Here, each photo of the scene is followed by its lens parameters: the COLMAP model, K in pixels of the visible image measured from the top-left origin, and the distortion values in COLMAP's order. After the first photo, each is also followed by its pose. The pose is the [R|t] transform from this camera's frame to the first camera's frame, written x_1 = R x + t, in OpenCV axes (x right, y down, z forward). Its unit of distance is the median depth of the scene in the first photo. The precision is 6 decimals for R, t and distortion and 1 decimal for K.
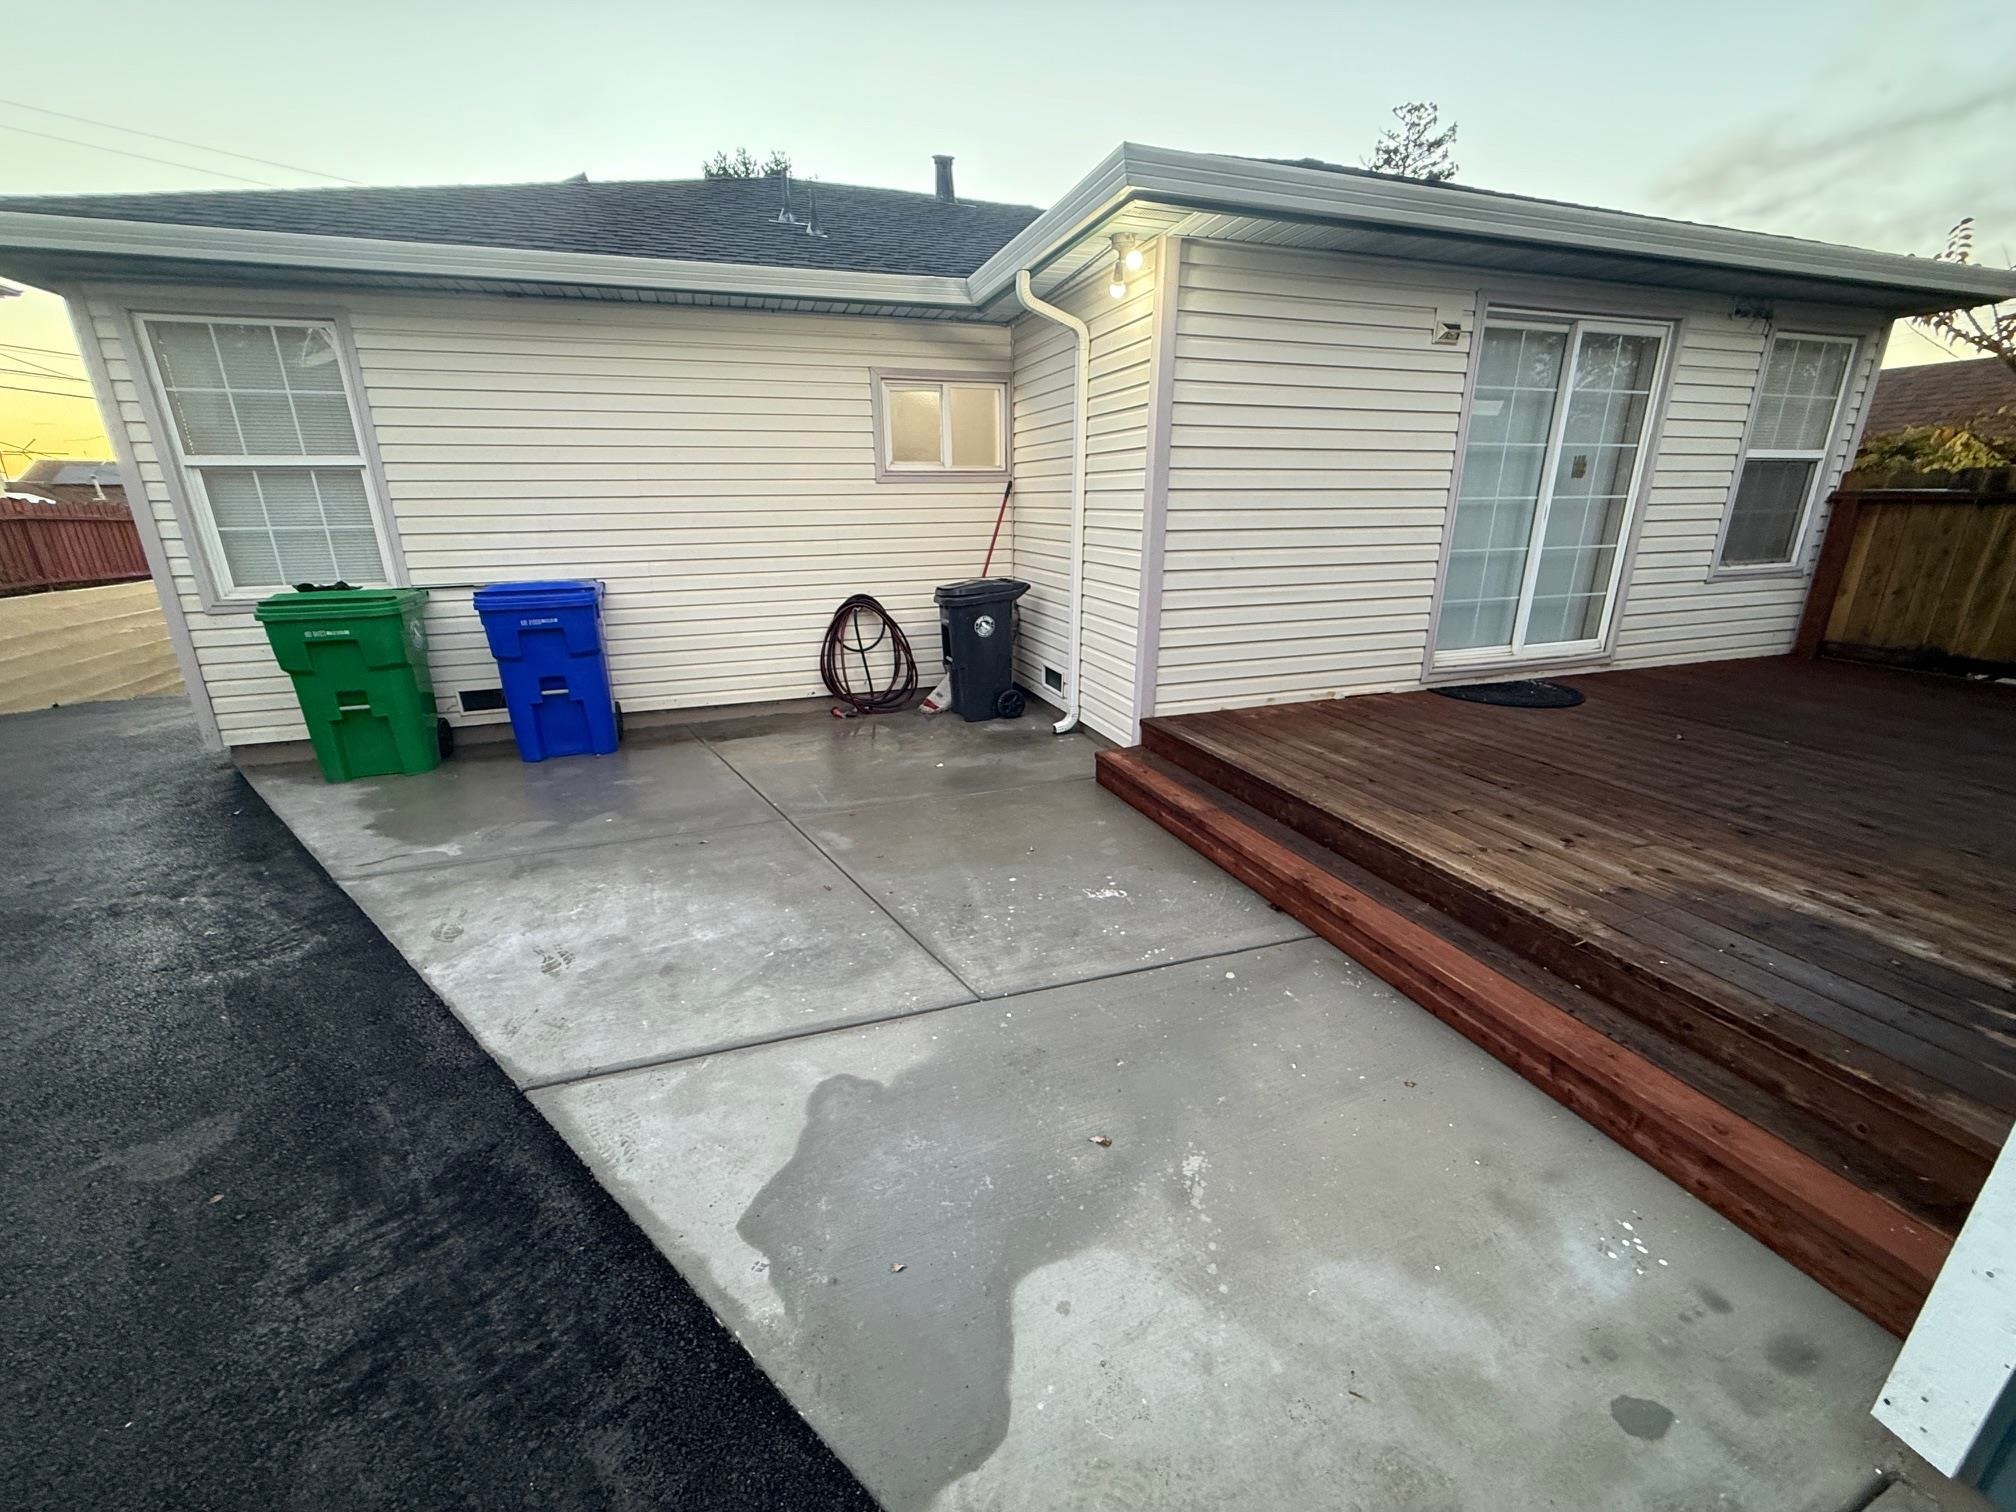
lens RADIAL K [[802.5, 0, 1002.0], [0, 802.5, 757.7], [0, 0, 1]] dist [0.000090, 0.000046]
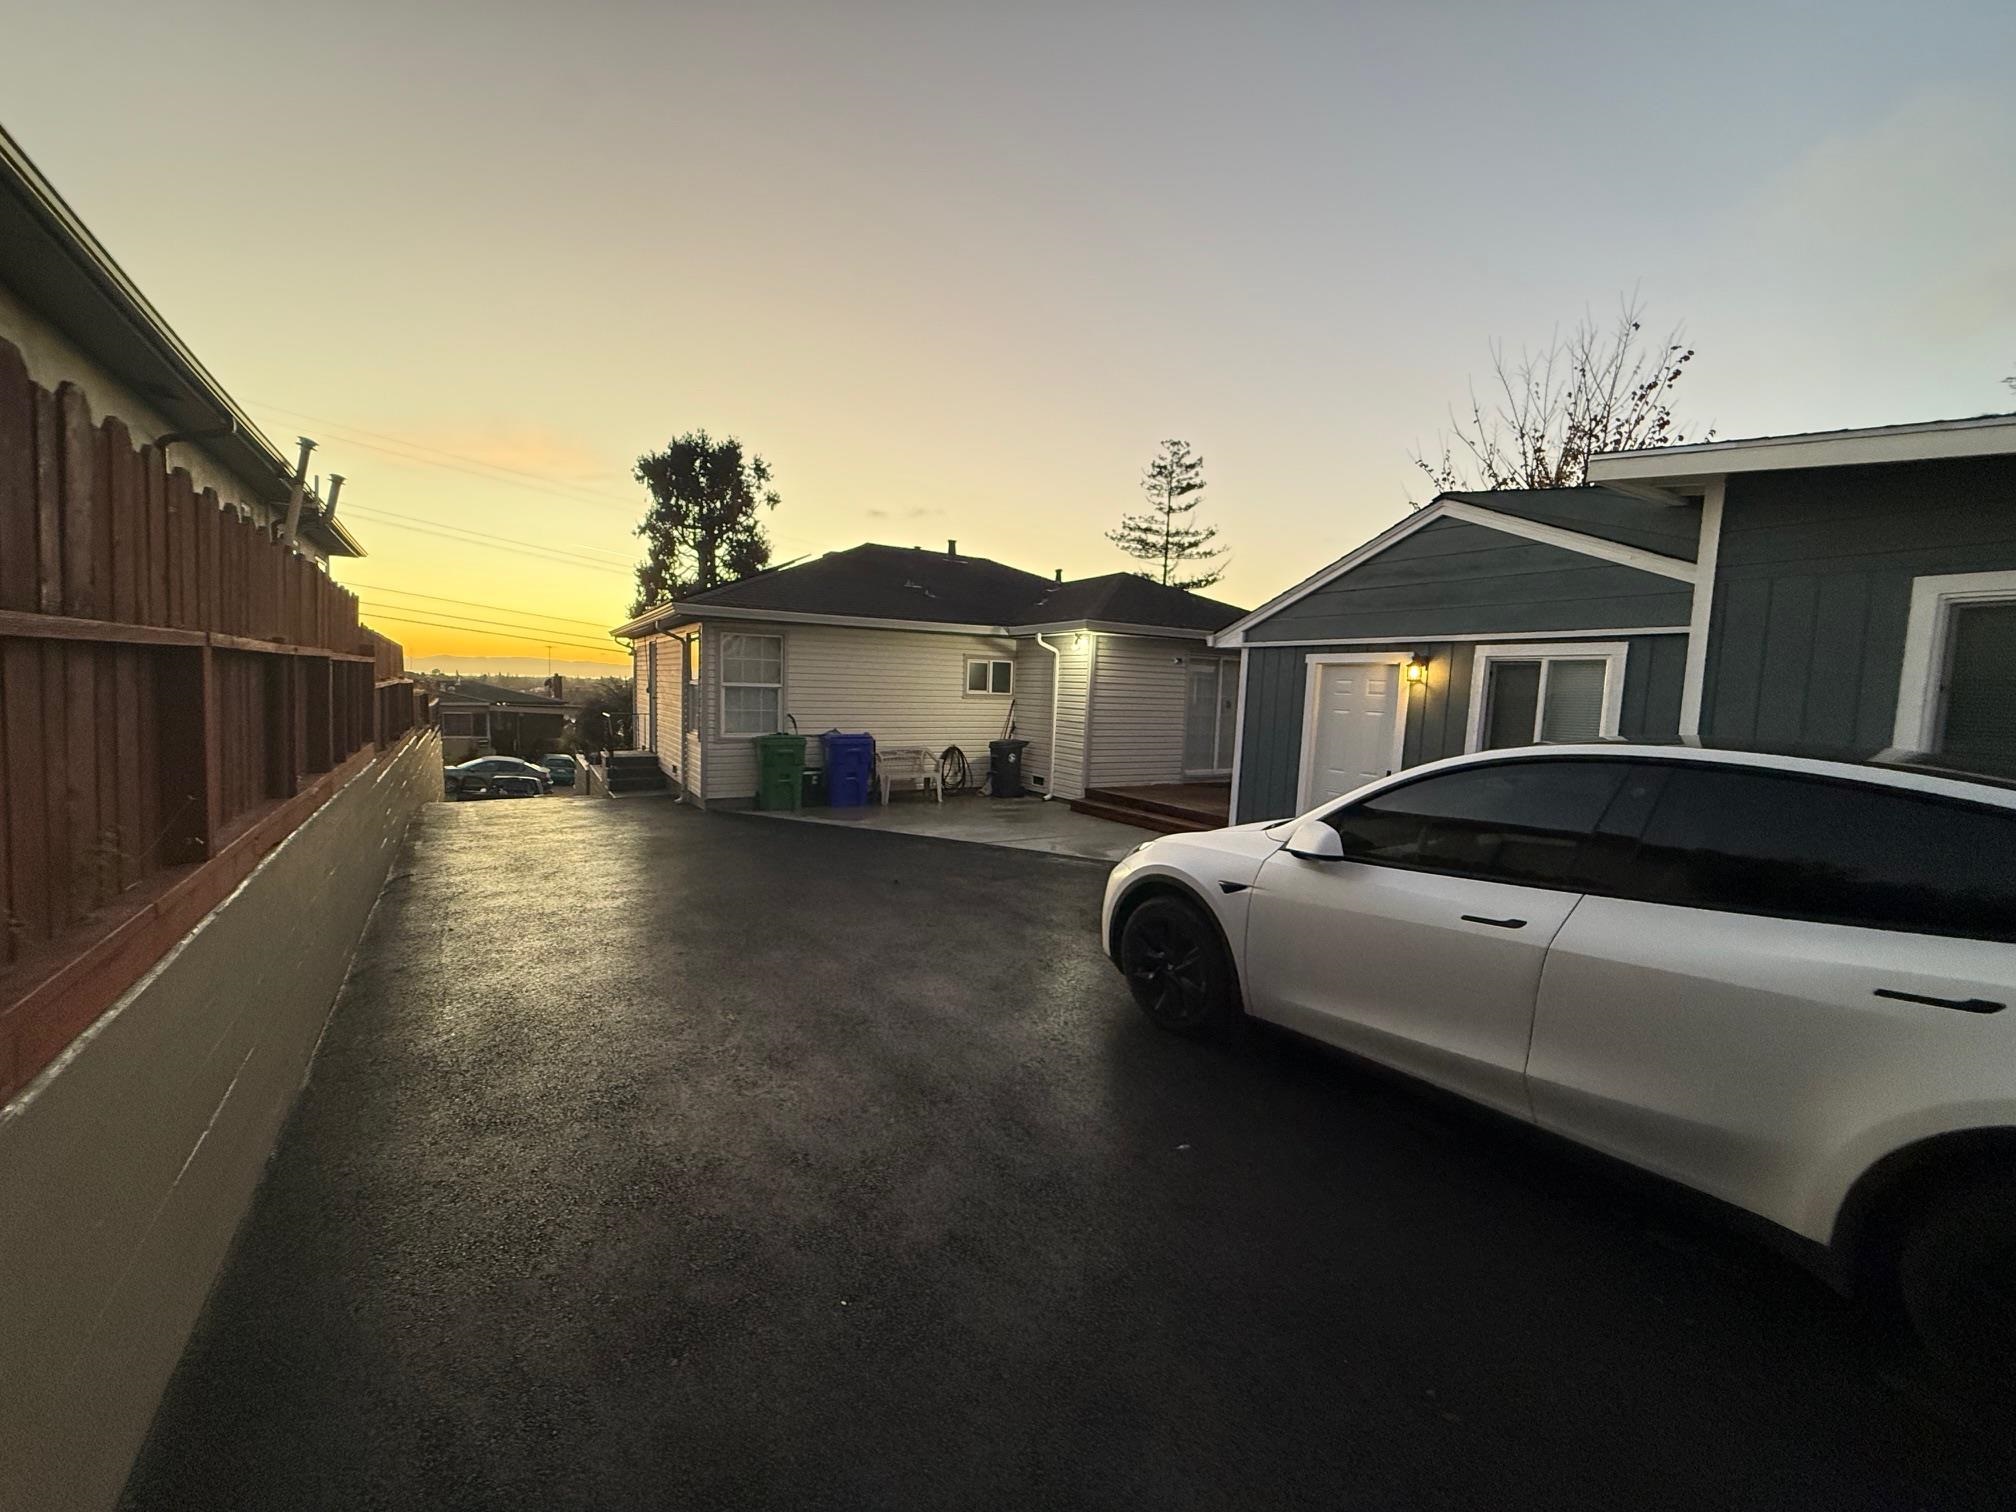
lens RADIAL K [[802.5, 0, 1002.0], [0, 802.5, 757.7], [0, 0, 1]] dist [0.000090, 0.000046]
pose [[0.977472, 0.021823, 0.209933, -0.895443], [0.024835, 0.975839, -0.217075, 0.573293], [-0.209598, 0.217398, 0.953314, -2.068928]]
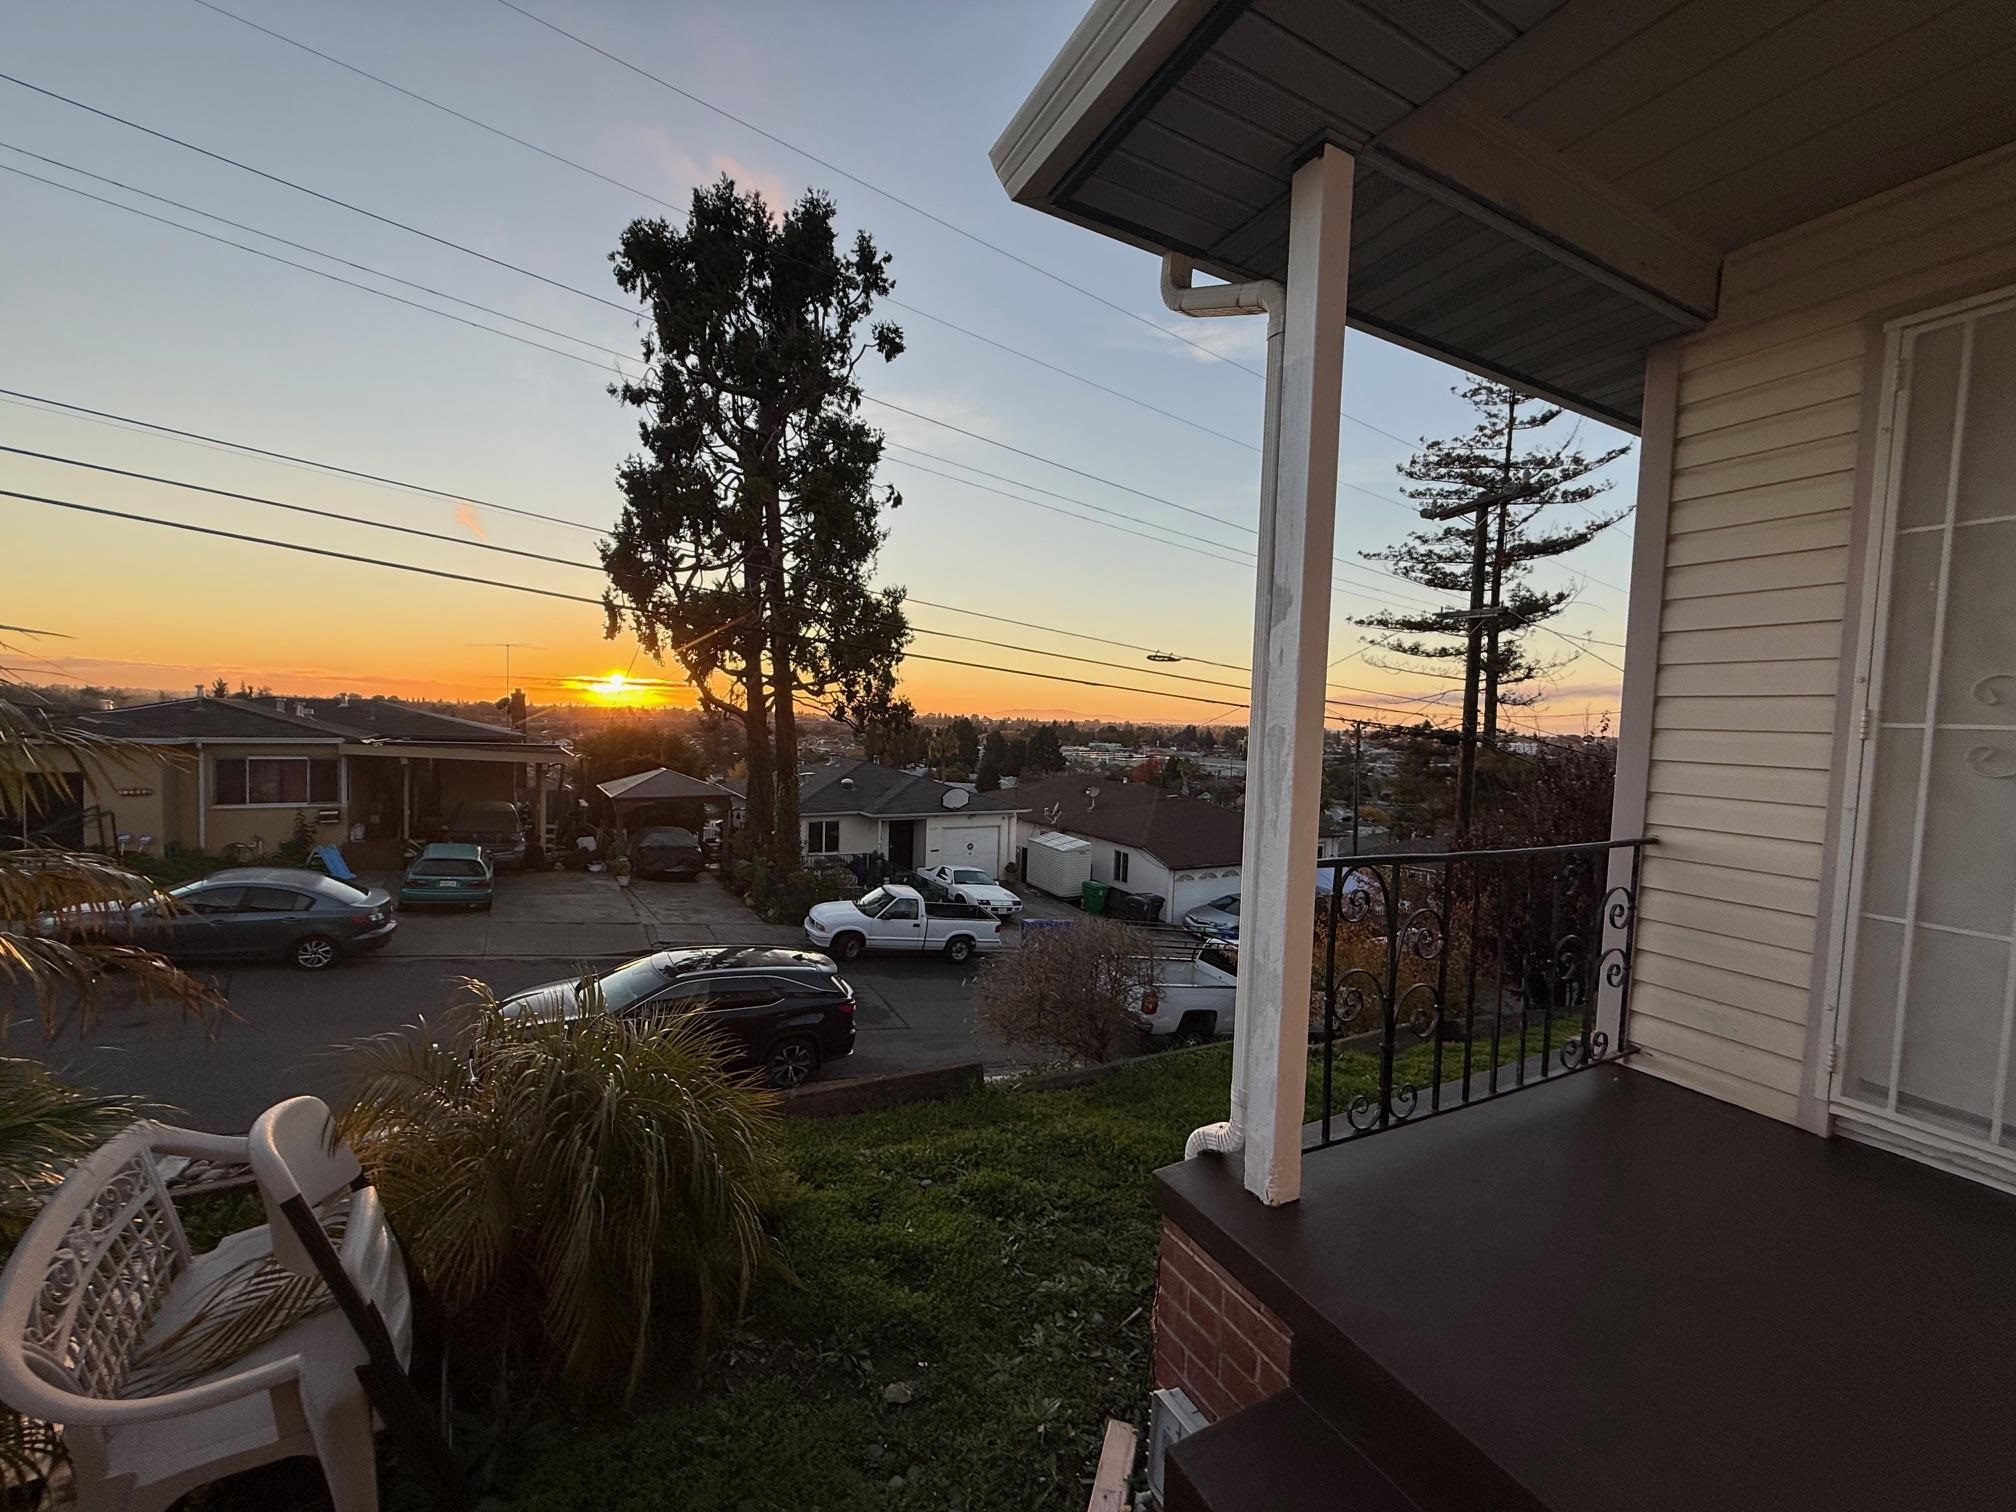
lens RADIAL K [[802.5, 0, 1002.0], [0, 802.5, 757.7], [0, 0, 1]] dist [0.000090, 0.000046]
pose [[0.987692, 0.037147, 0.151934, -1.753424], [0.003467, 0.965950, -0.258705, -1.214404], [-0.156371, 0.256047, 0.953933, 3.967245]]
